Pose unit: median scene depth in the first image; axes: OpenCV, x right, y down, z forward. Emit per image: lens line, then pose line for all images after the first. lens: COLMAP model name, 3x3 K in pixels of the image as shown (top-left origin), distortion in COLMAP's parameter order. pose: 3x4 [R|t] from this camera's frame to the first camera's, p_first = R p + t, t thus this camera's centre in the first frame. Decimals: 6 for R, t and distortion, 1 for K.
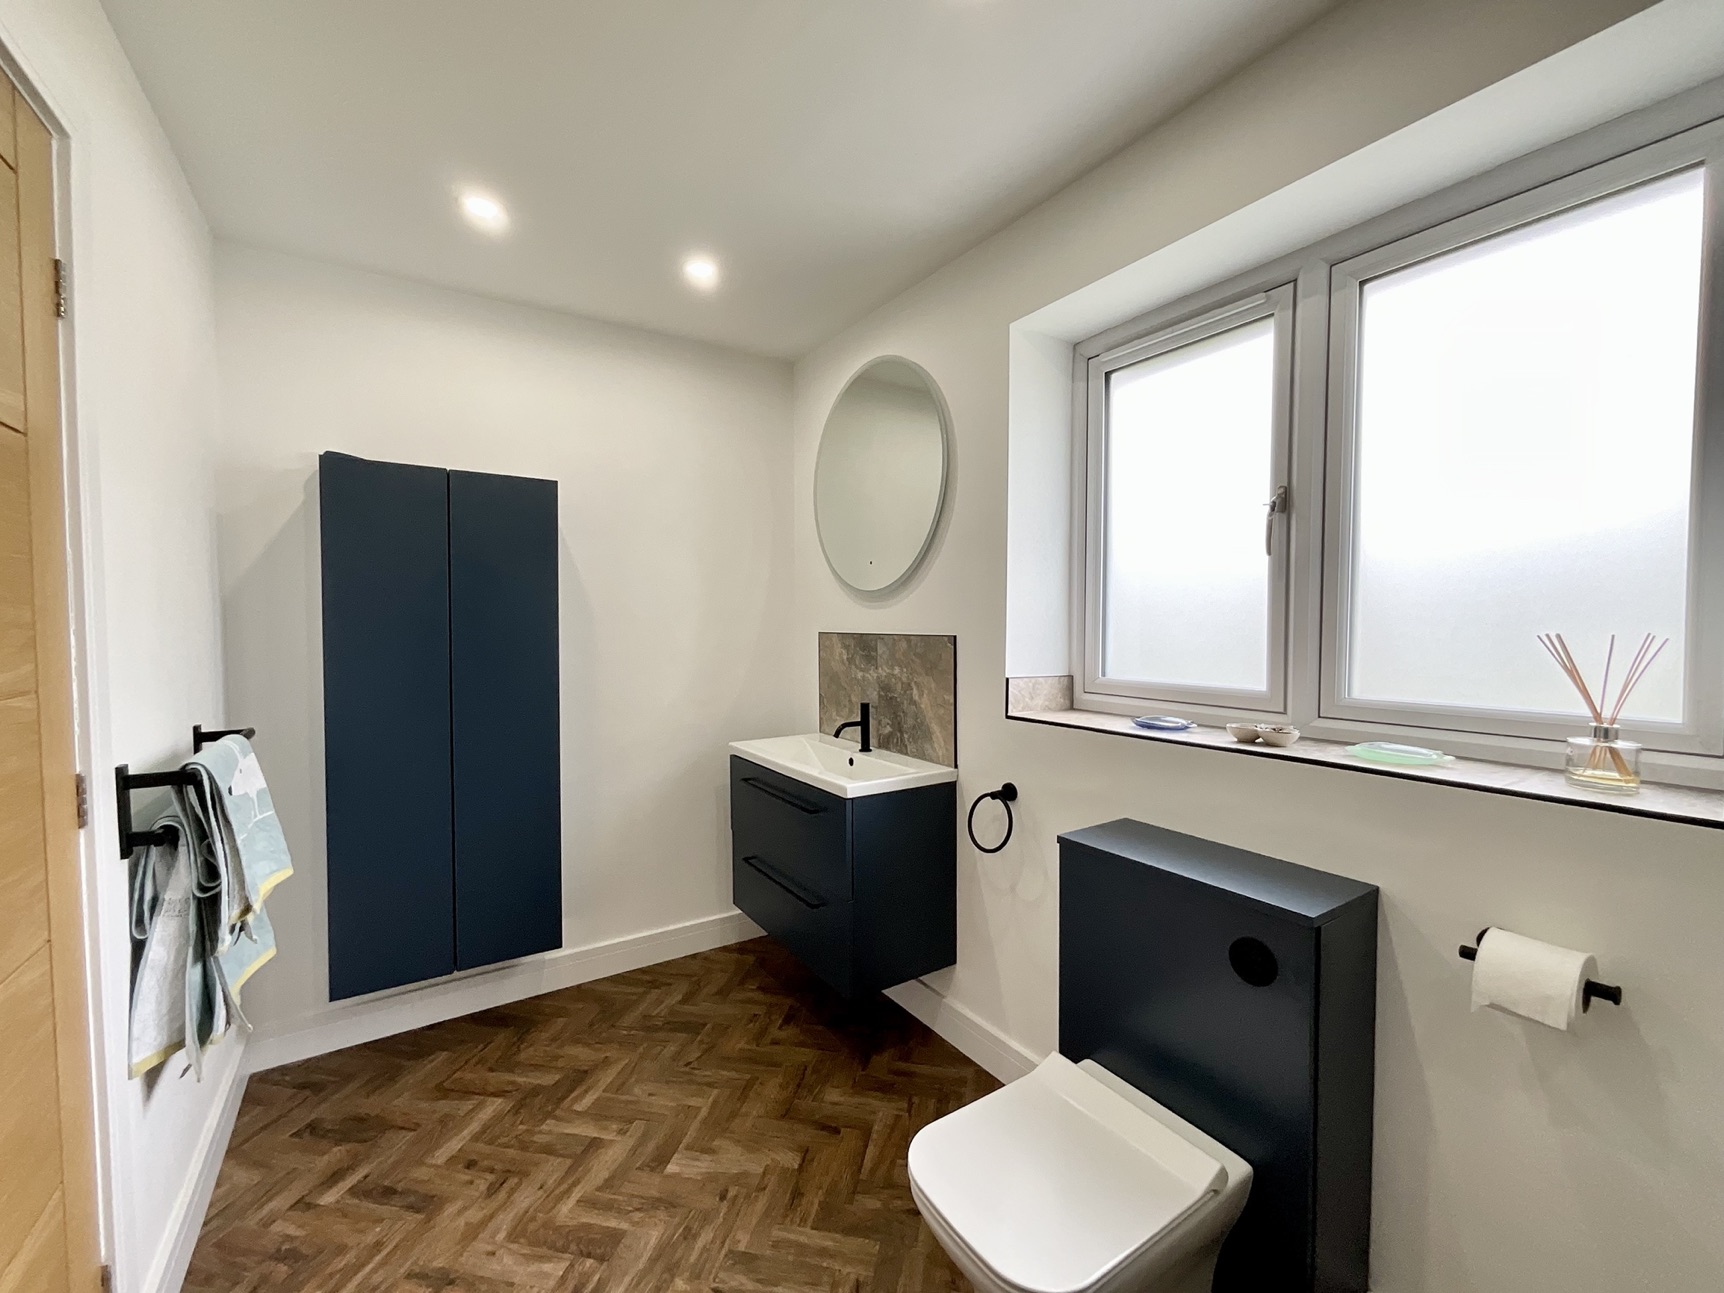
lens RADIAL K [[698.0, 0, 859.9], [0, 698.0, 653.0], [0, 0, 1]] dist [0.001355, -0.000878]
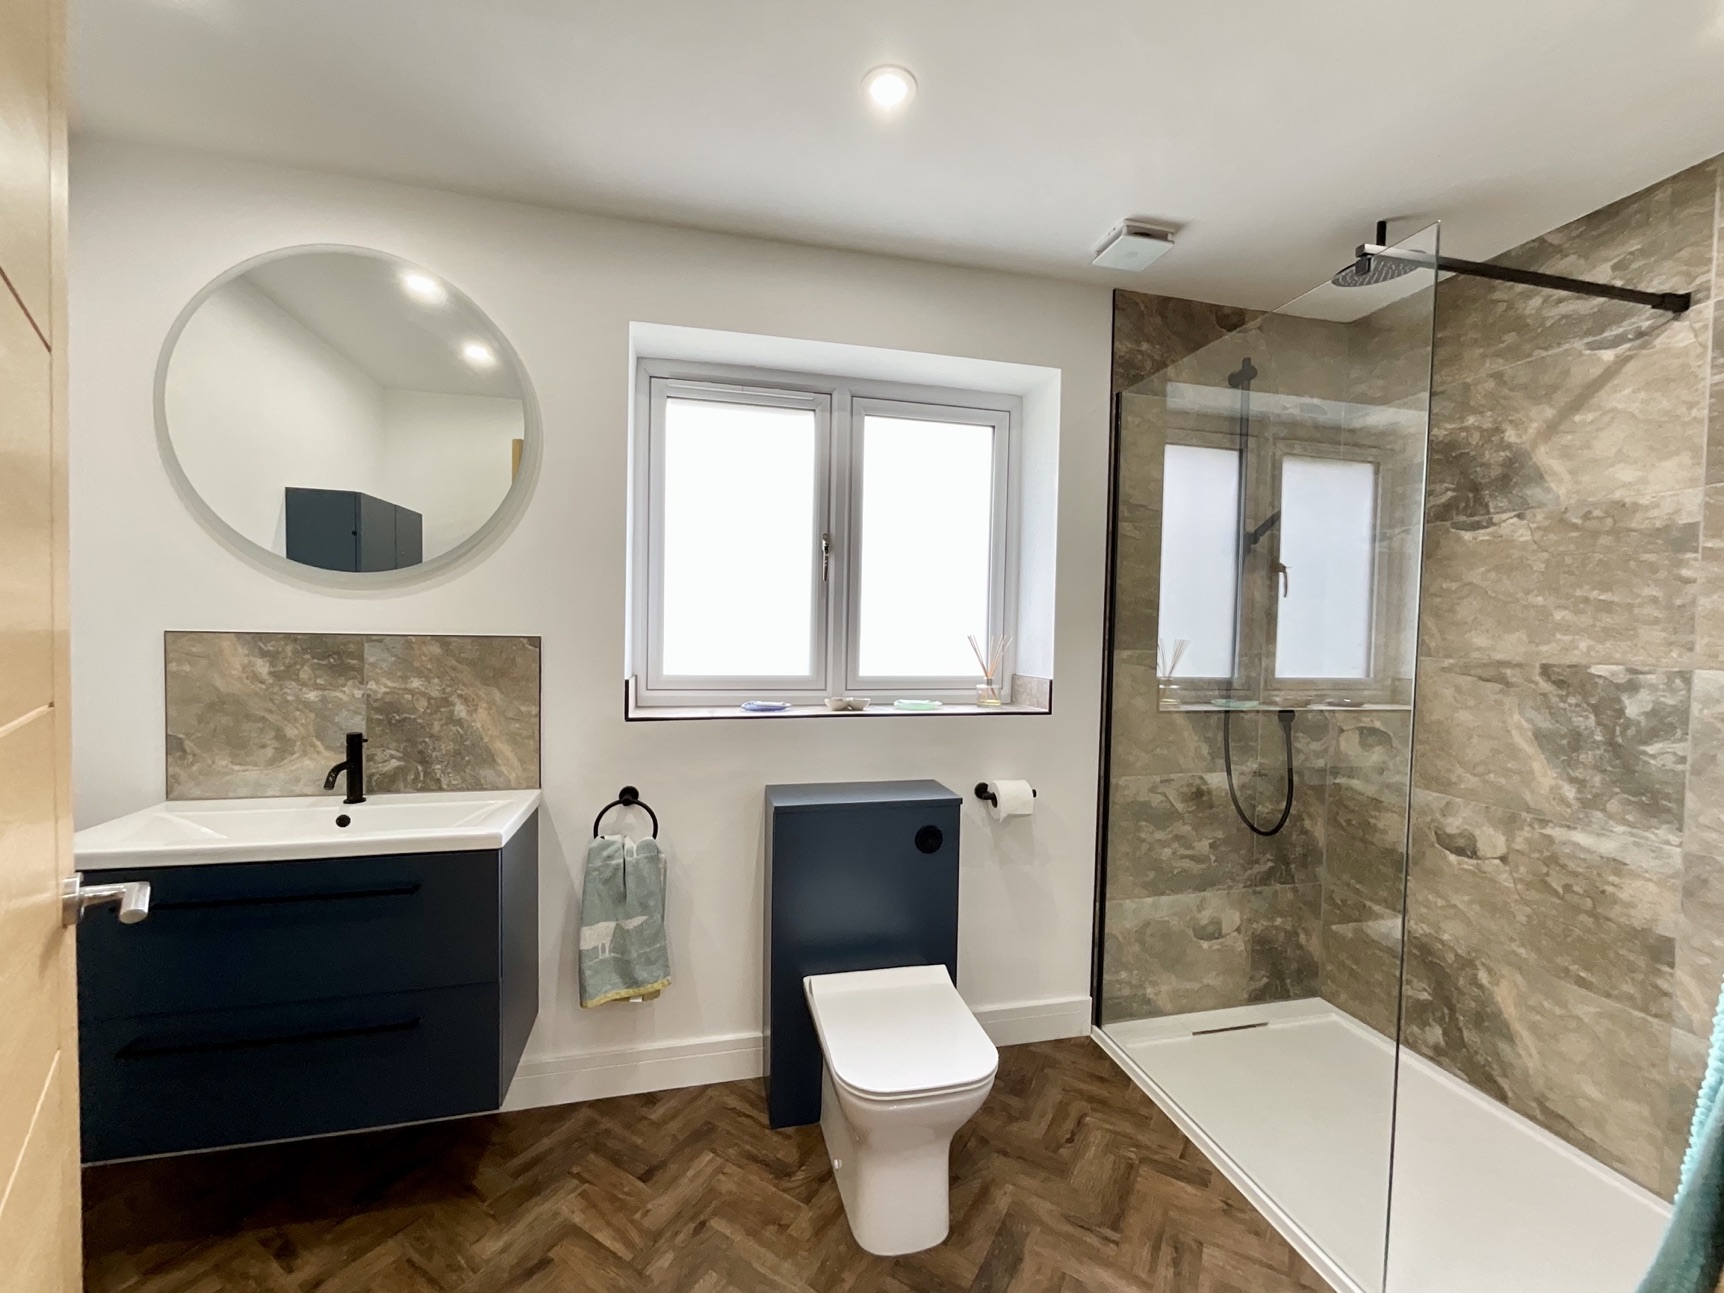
lens RADIAL K [[698.0, 0, 860.8], [0, 698.0, 646.7], [0, 0, 1]] dist [0.001355, -0.000878]
pose [[0.344356, -0.021516, 0.938592, -0.499080], [0.021776, 0.999651, 0.014926, -0.015143], [-0.938586, 0.015299, 0.344705, 0.294684]]
